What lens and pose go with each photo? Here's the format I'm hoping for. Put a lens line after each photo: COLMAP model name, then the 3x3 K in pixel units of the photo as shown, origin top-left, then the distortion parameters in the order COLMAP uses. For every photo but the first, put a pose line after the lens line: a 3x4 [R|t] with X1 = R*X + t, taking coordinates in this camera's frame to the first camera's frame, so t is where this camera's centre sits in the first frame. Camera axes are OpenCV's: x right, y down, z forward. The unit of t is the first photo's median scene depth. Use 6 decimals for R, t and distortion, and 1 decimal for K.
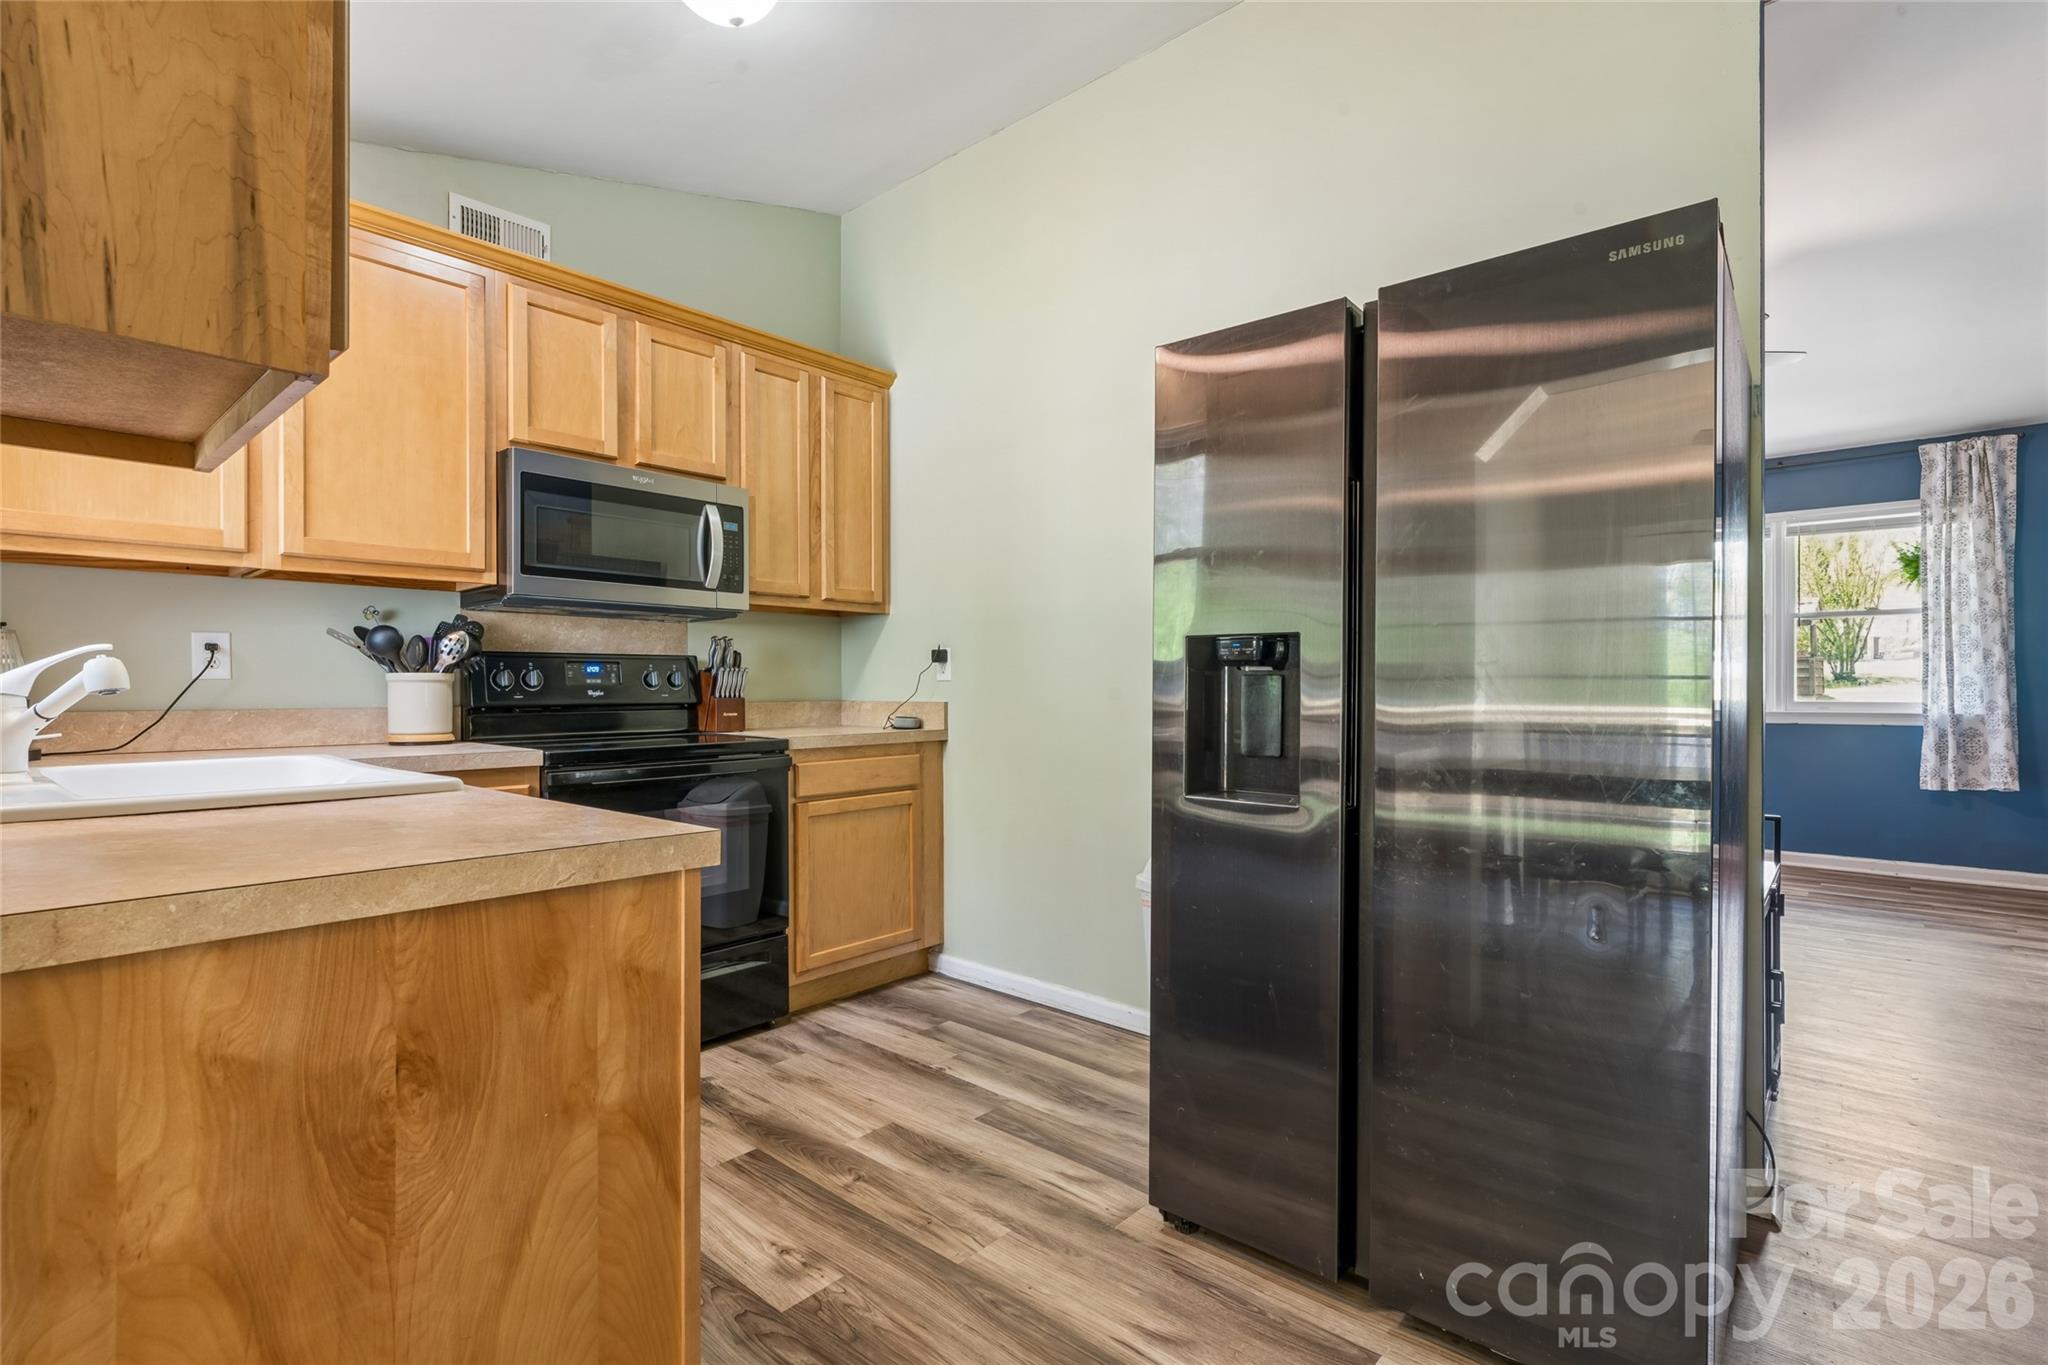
lens RADIAL K [[944.7, 0, 1015.8], [0, 944.7, 688.0], [0, 0, 1]] dist [-0.003545, 0.000676]
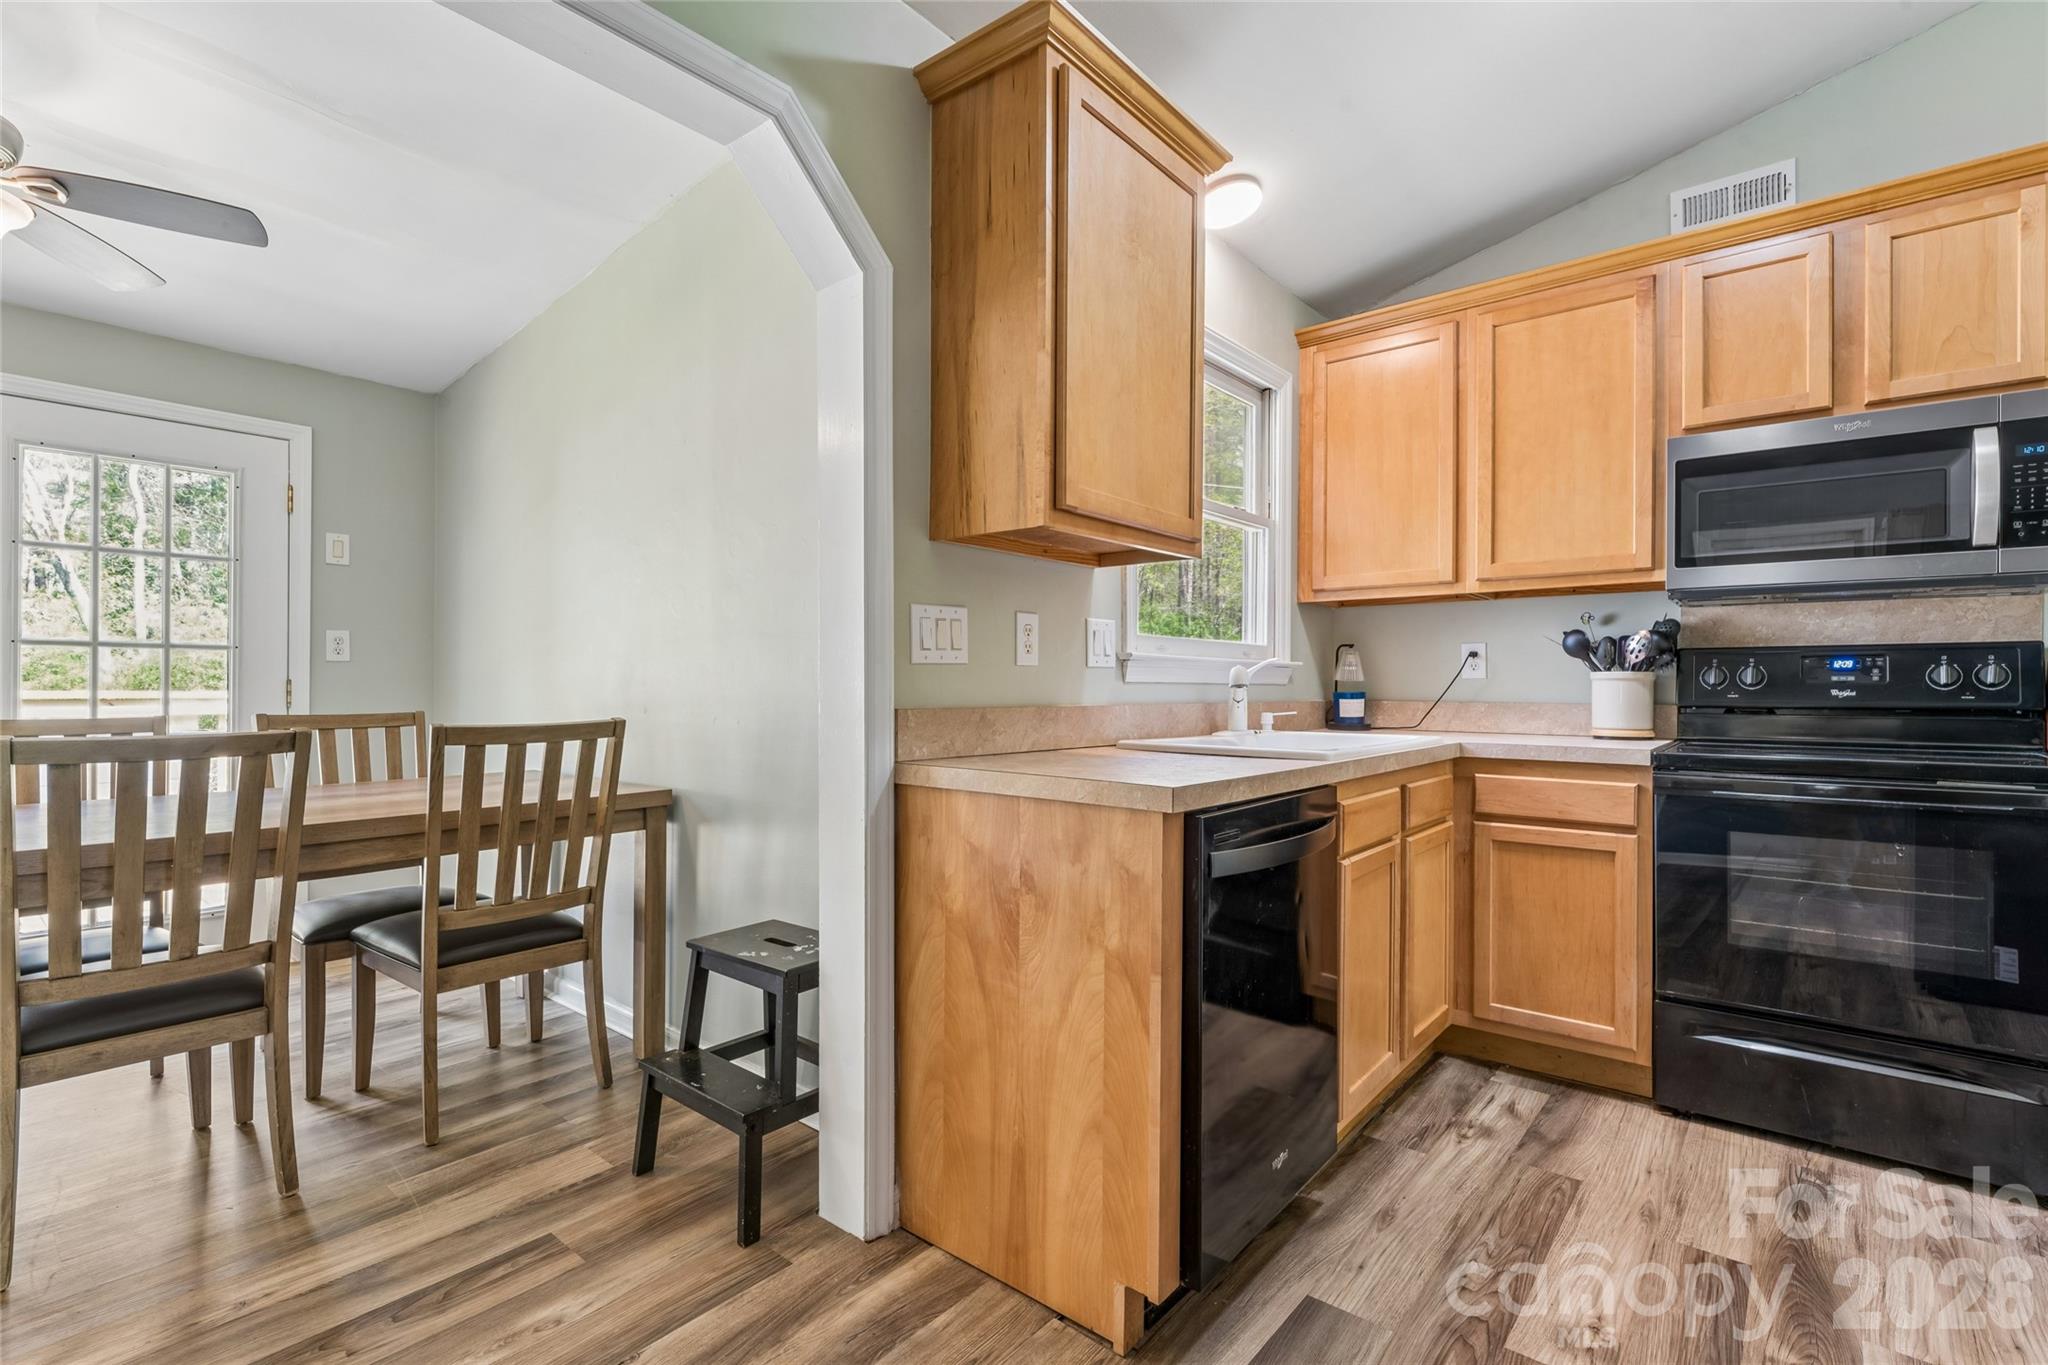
lens RADIAL K [[944.7, 0, 1015.8], [0, 944.7, 688.0], [0, 0, 1]] dist [-0.003545, 0.000676]
pose [[0.029322, 0.003310, -0.999565, 0.418188], [-0.004898, 0.999983, 0.003168, 0.002240], [0.999558, 0.004803, 0.029337, 0.298451]]
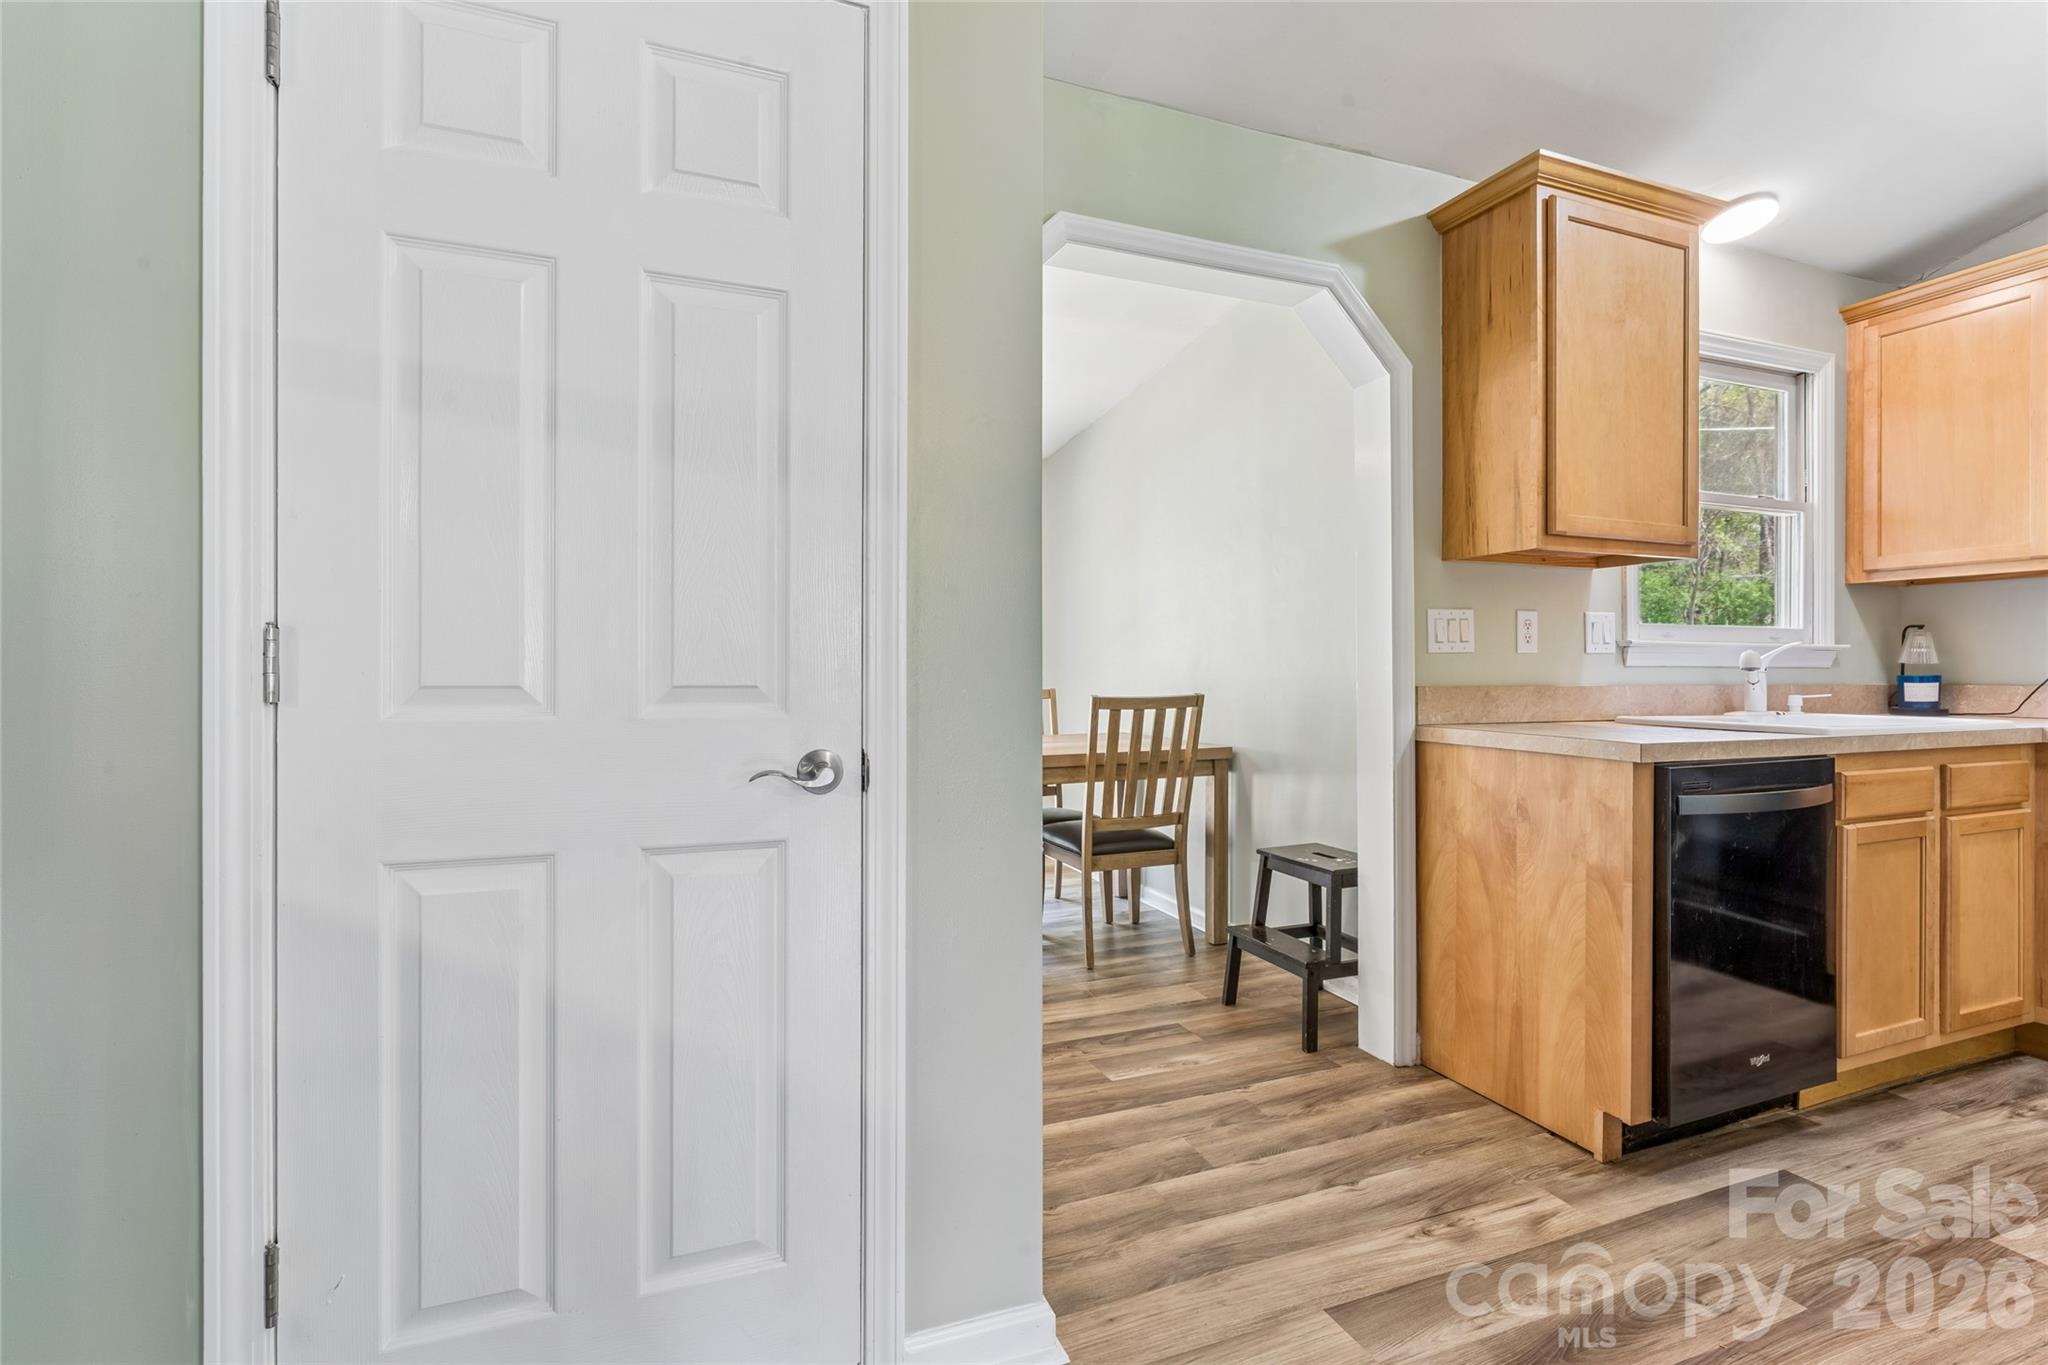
lens RADIAL K [[943.3, 0, 1022.9], [0, 943.3, 666.8], [0, 0, 1]] dist [-0.005034, 0.000323]
pose [[-0.452748, -0.002557, -0.891635, 0.755028], [-0.001493, 0.999997, -0.002110, 0.003050], [0.891637, 0.000376, -0.452750, 0.307507]]
